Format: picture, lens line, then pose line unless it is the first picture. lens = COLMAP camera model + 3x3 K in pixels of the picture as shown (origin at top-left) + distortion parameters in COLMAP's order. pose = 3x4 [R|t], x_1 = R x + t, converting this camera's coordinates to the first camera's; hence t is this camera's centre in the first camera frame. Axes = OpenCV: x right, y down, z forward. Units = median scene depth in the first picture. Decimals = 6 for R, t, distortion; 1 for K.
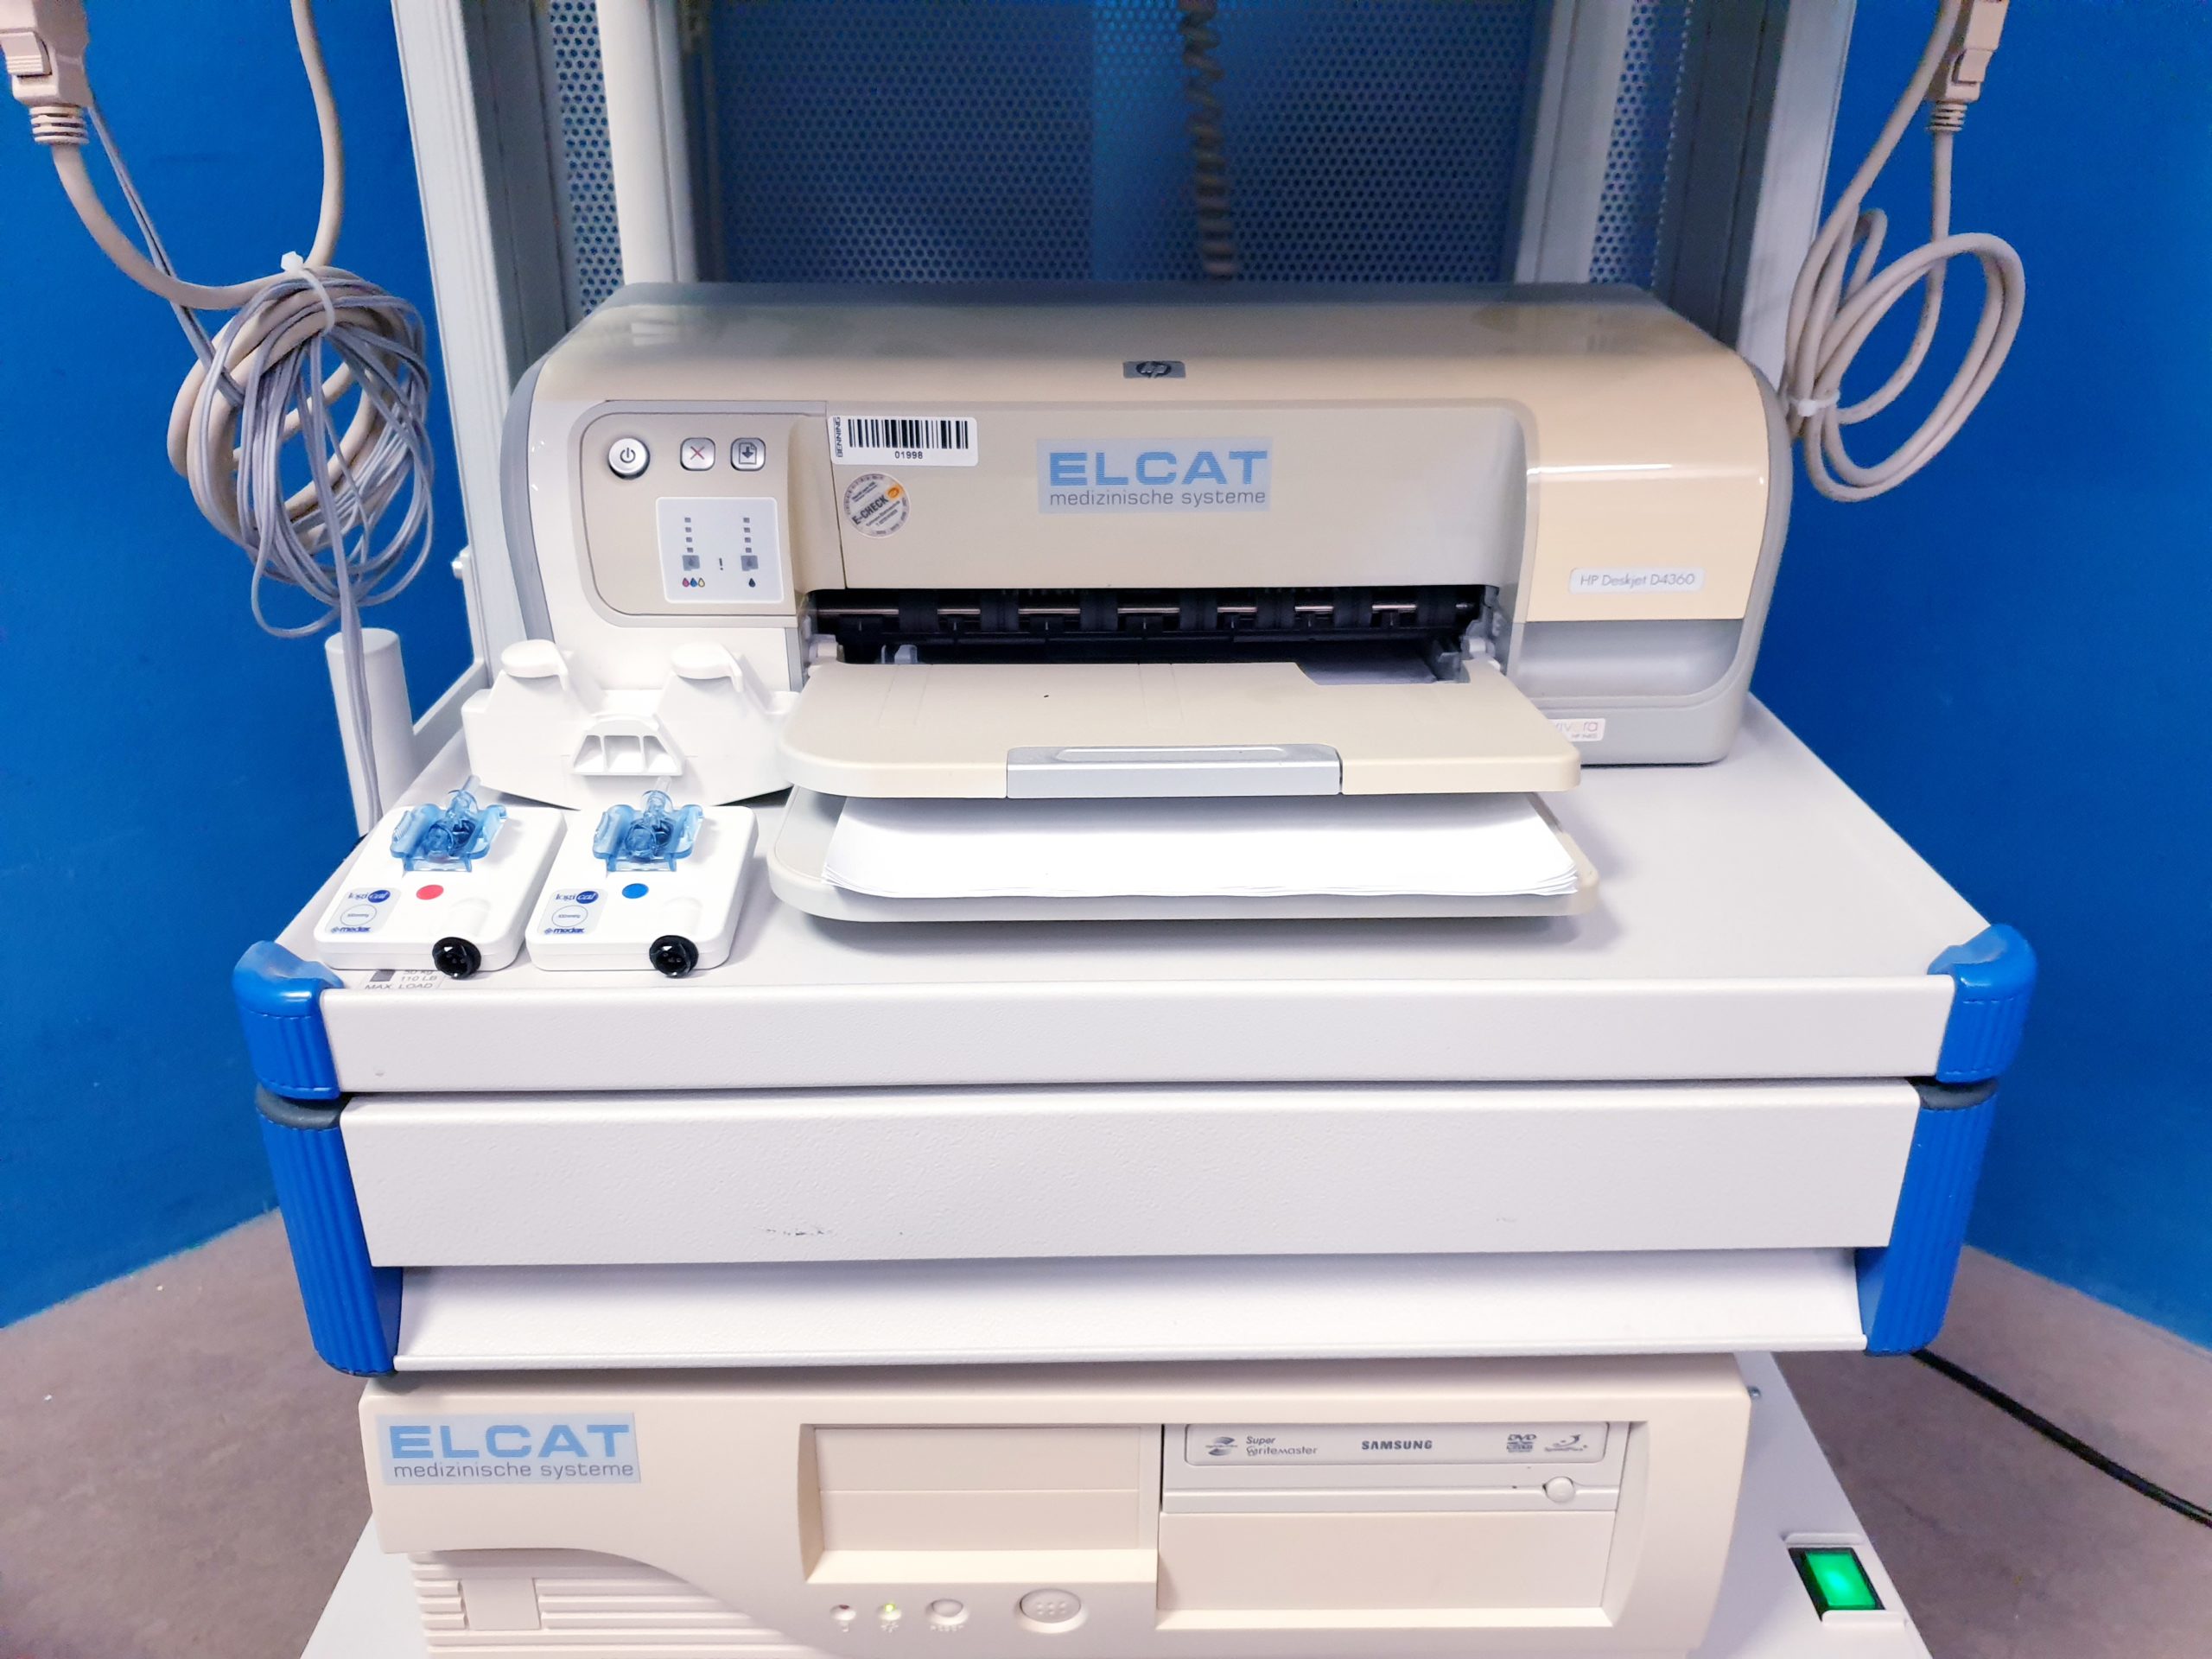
lens RADIAL K [[1787.0, 0, 1106.0], [0, 1787.0, 829.5], [0, 0, 1]] dist [-0.004116, 0.033354]
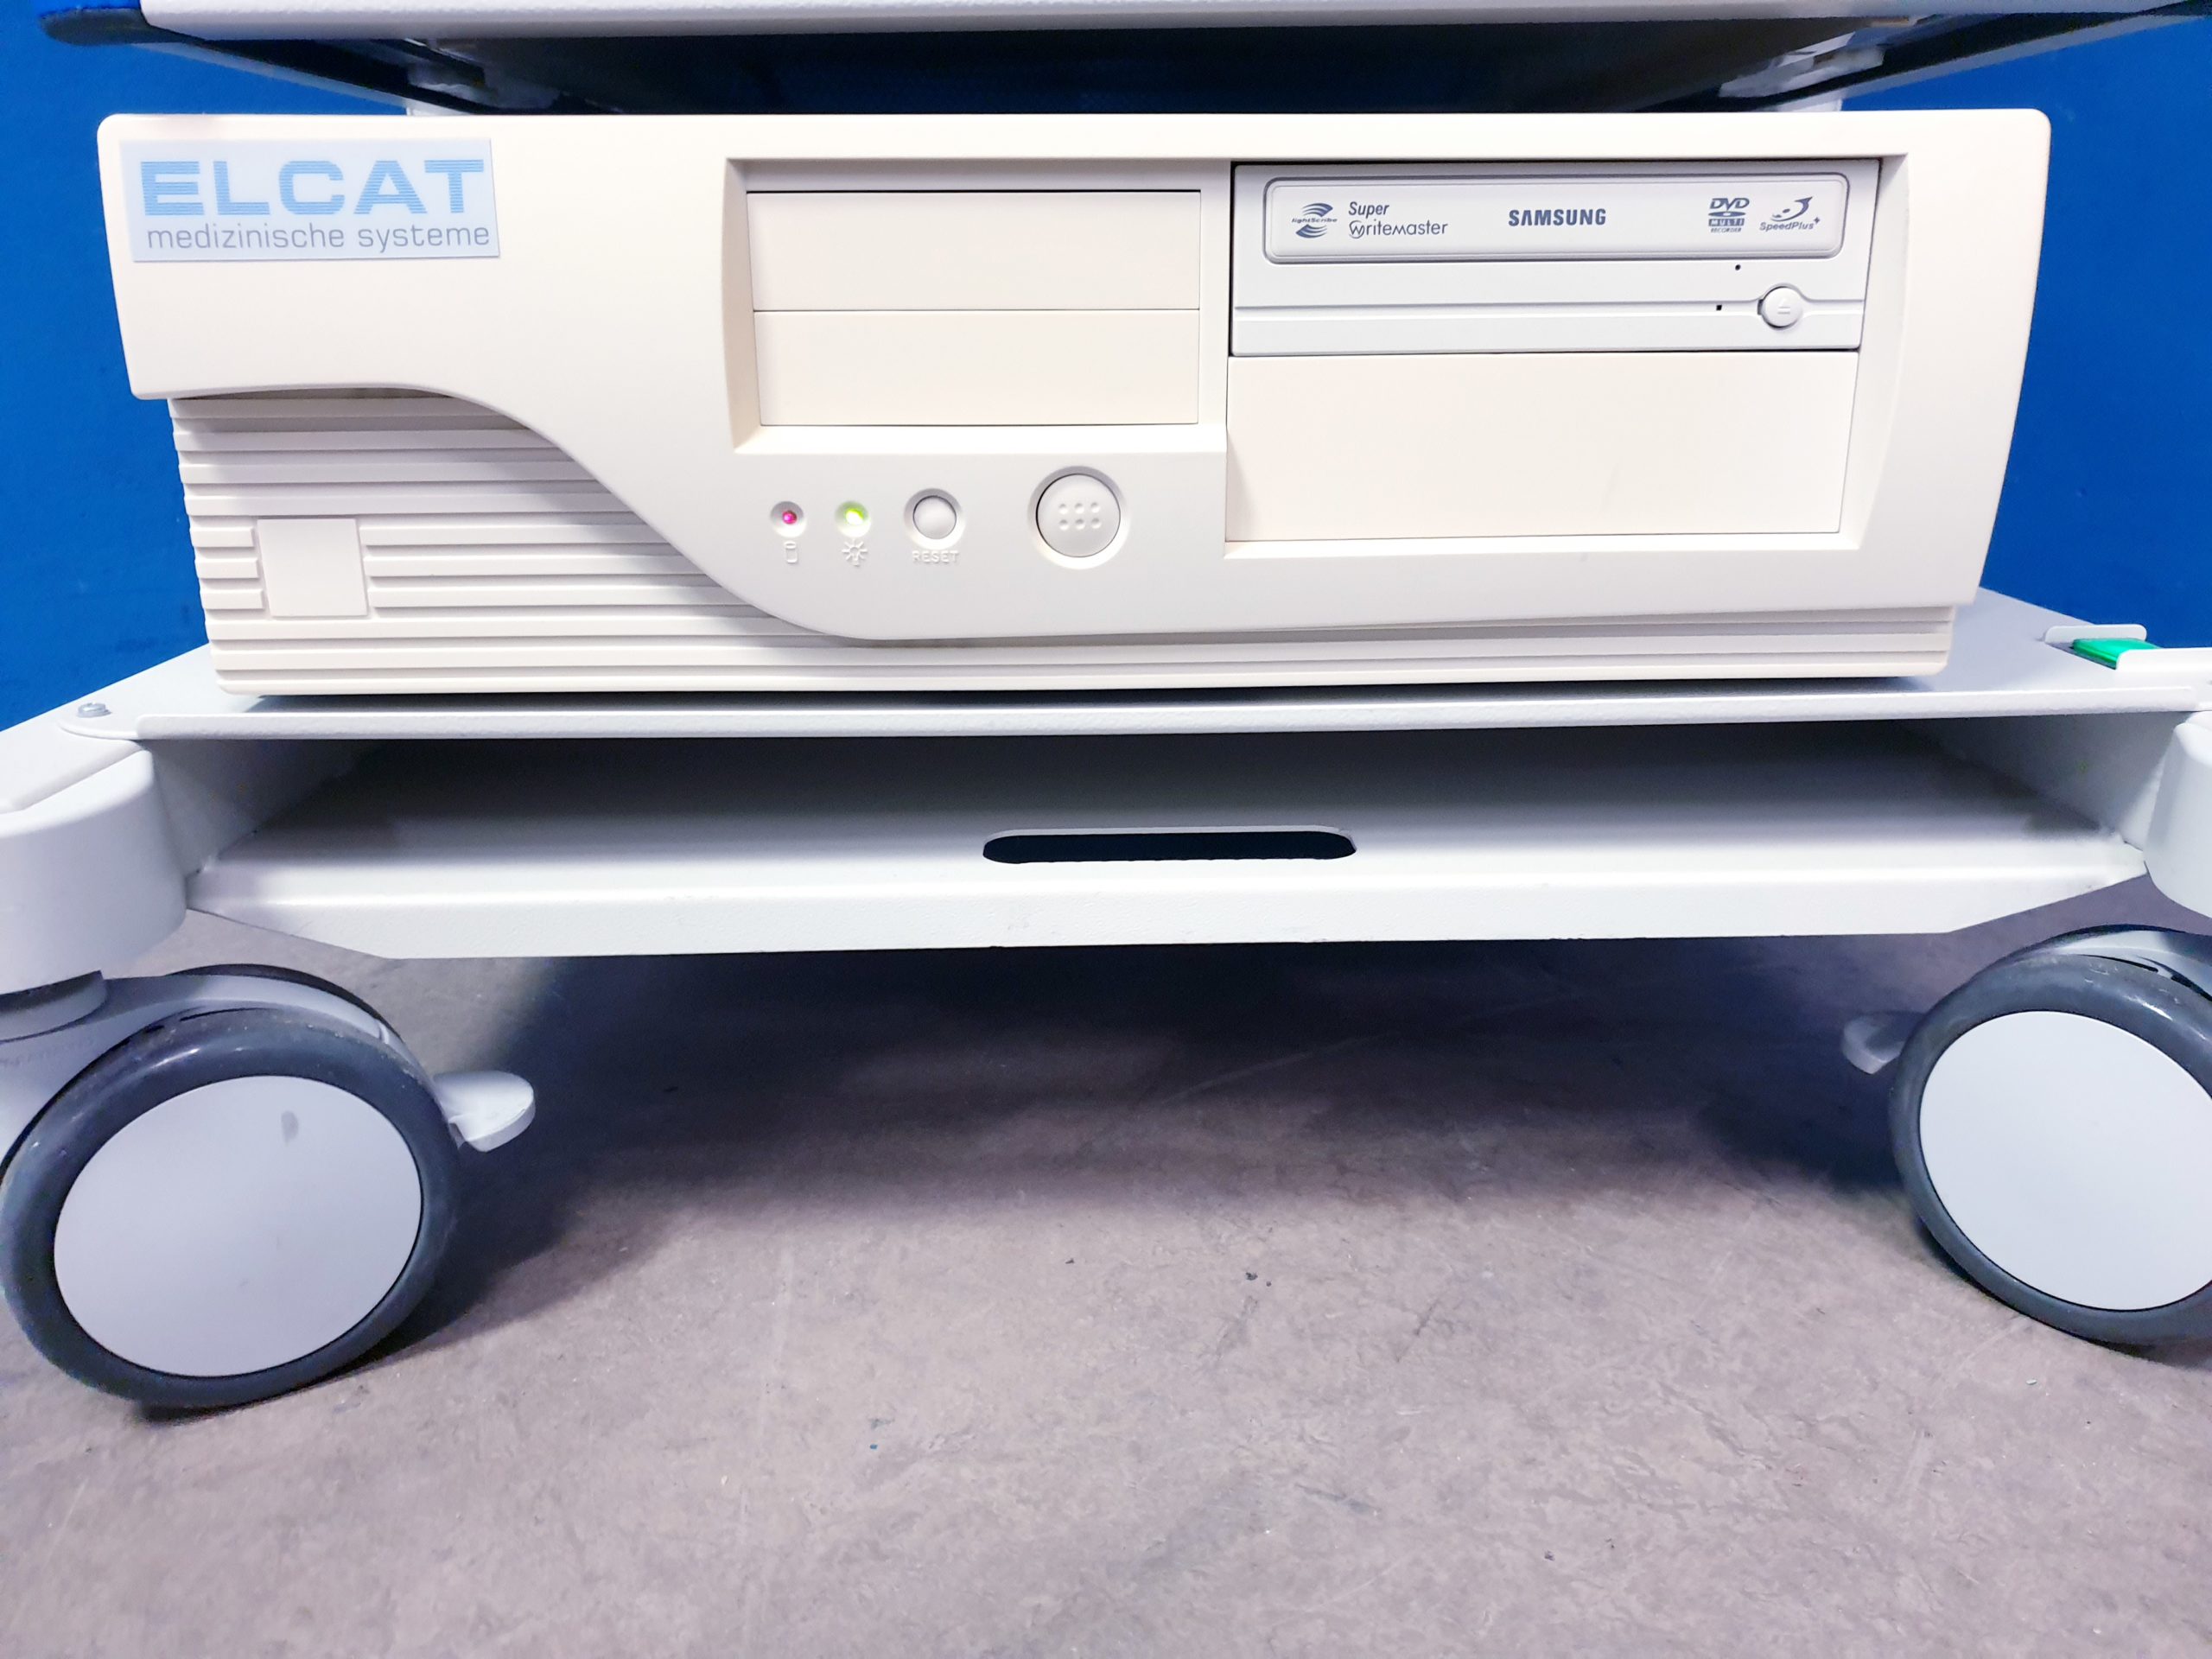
lens RADIAL K [[1742.1, 0, 1102.1], [0, 1742.1, 822.8], [0, 0, 1]] dist [0.005089, 0.030491]
pose [[0.999736, -0.016230, 0.016271, -0.035910], [0.018302, 0.990463, -0.136557, 0.672019], [-0.013899, 0.136818, 0.990499, 0.334176]]
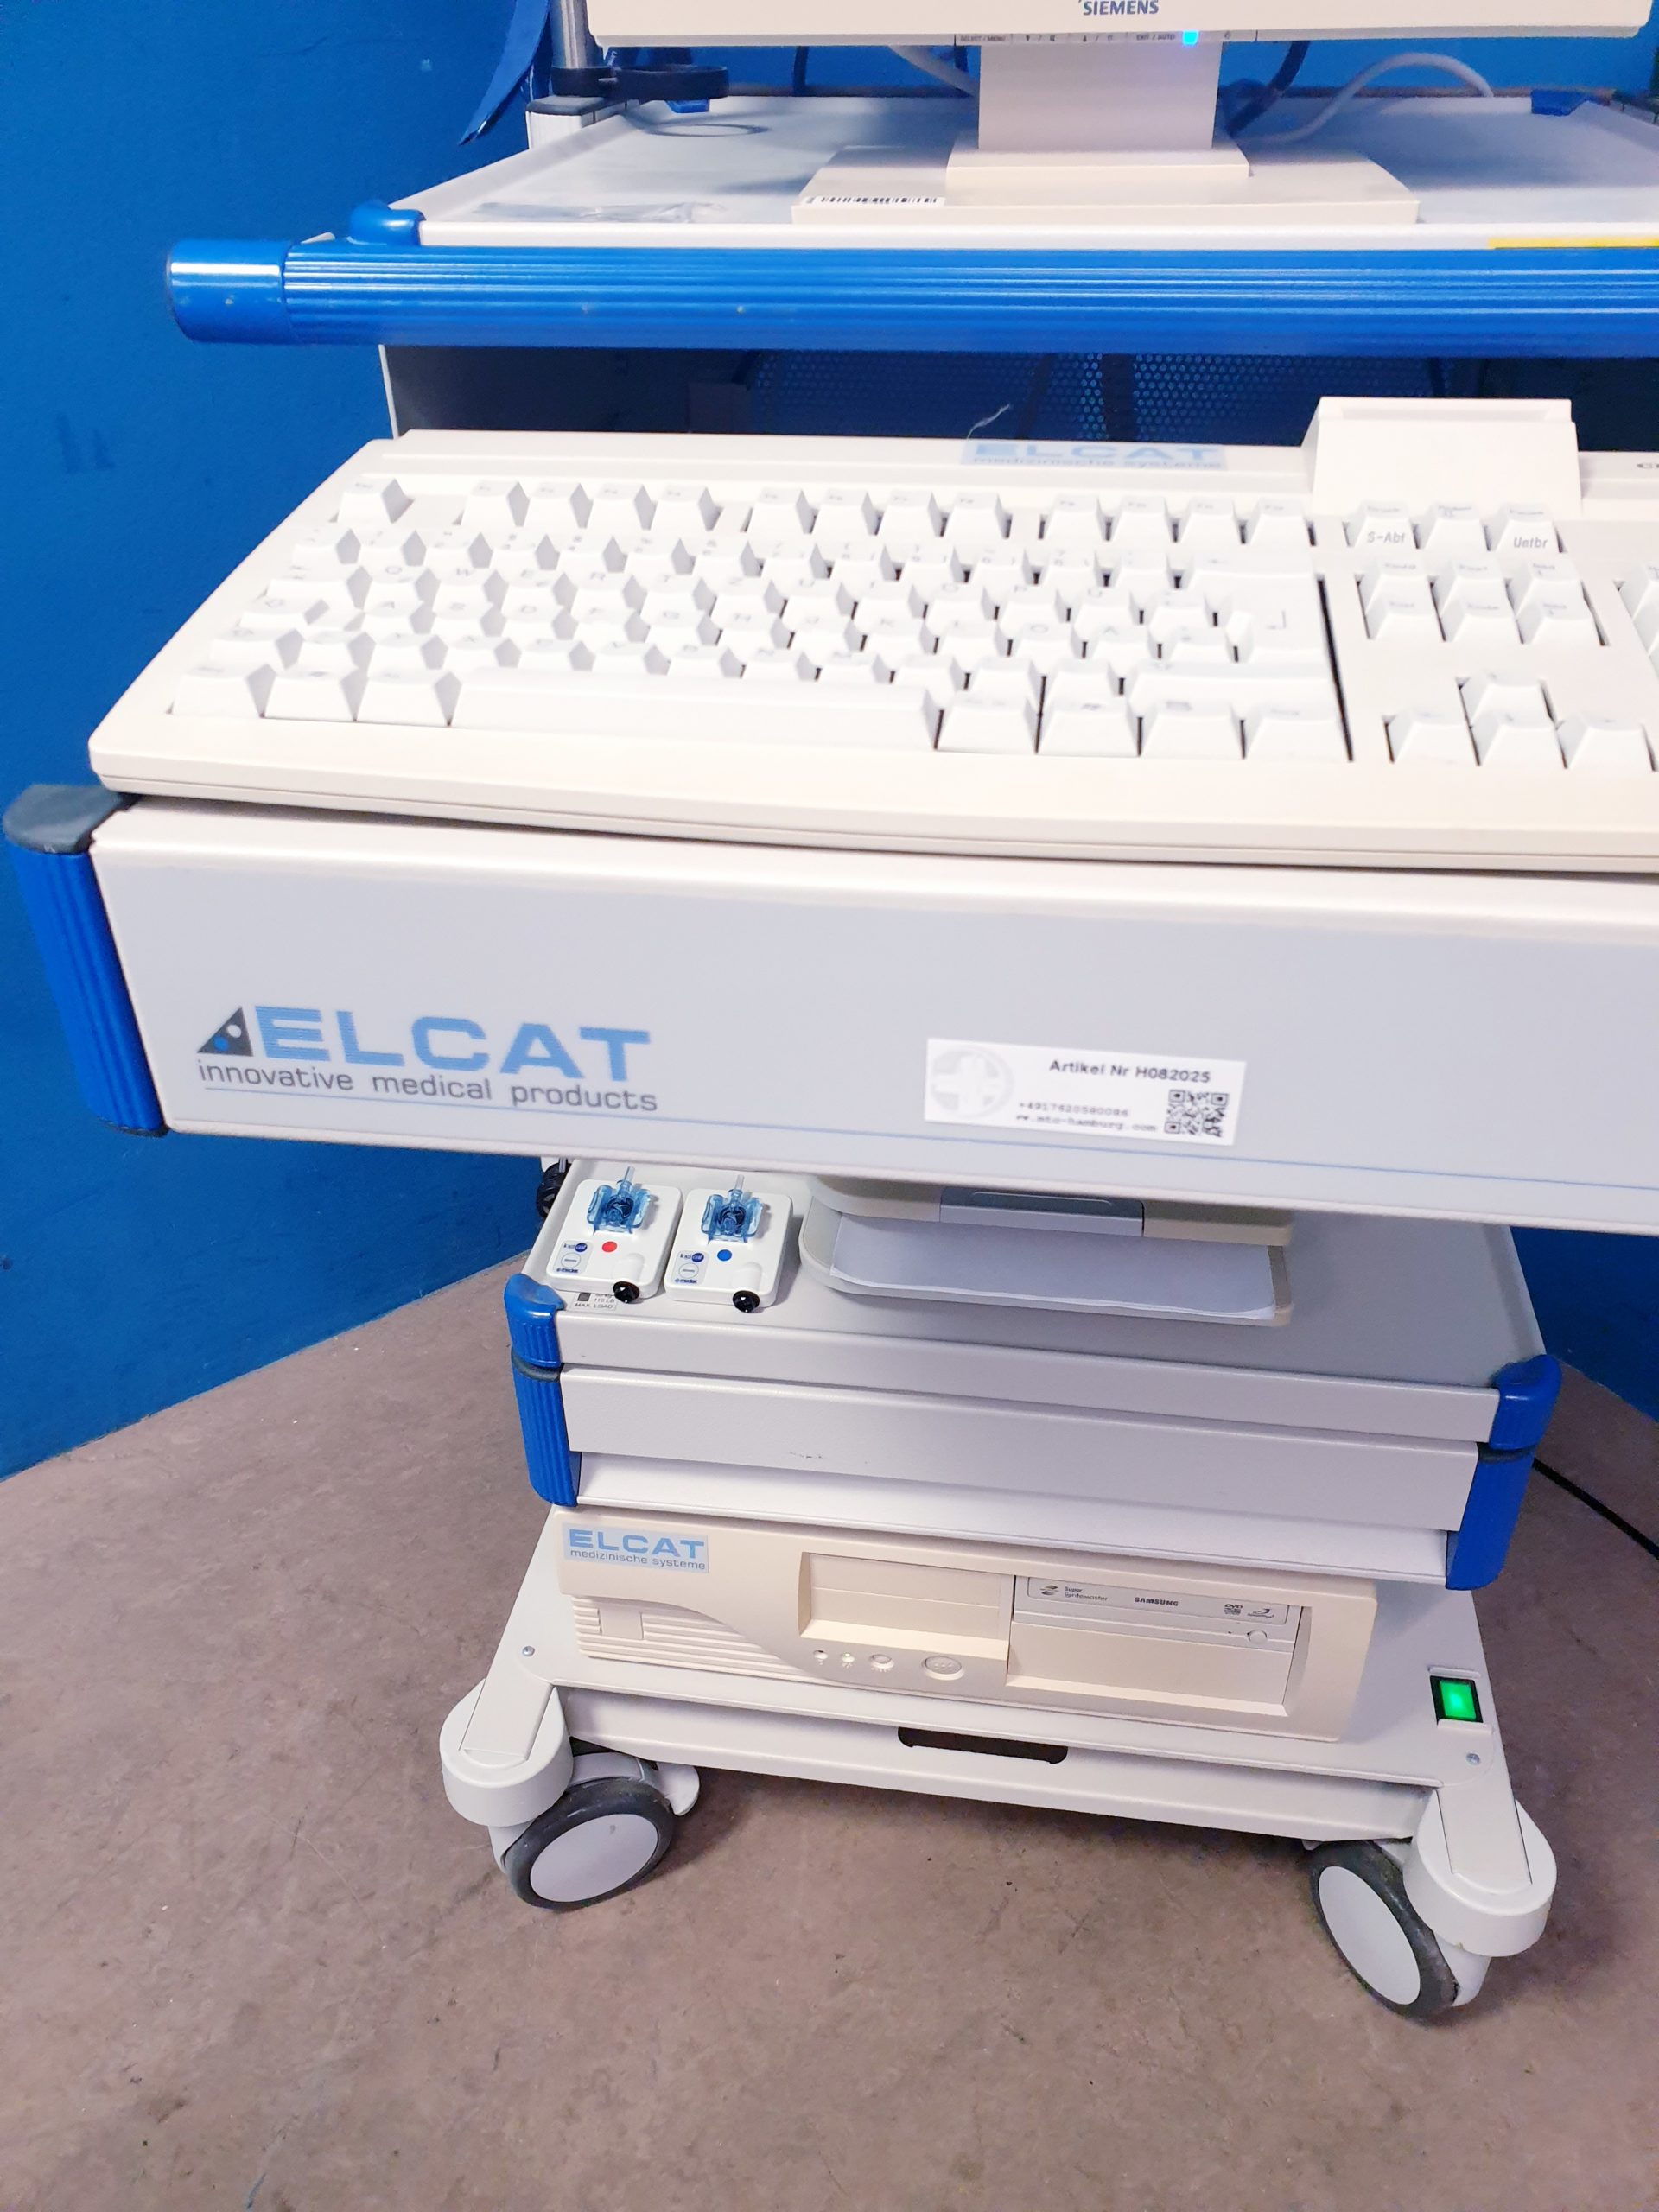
lens RADIAL K [[1742.1, 0, 844.0], [0, 1742.1, 1078.5], [0, 0, 1]] dist [0.005089, 0.030491]
pose [[0.989160, 0.074581, -0.126494, 0.044710], [-0.054863, 0.986739, 0.152764, -0.362102], [0.136210, -0.144168, 0.980134, -0.548577]]
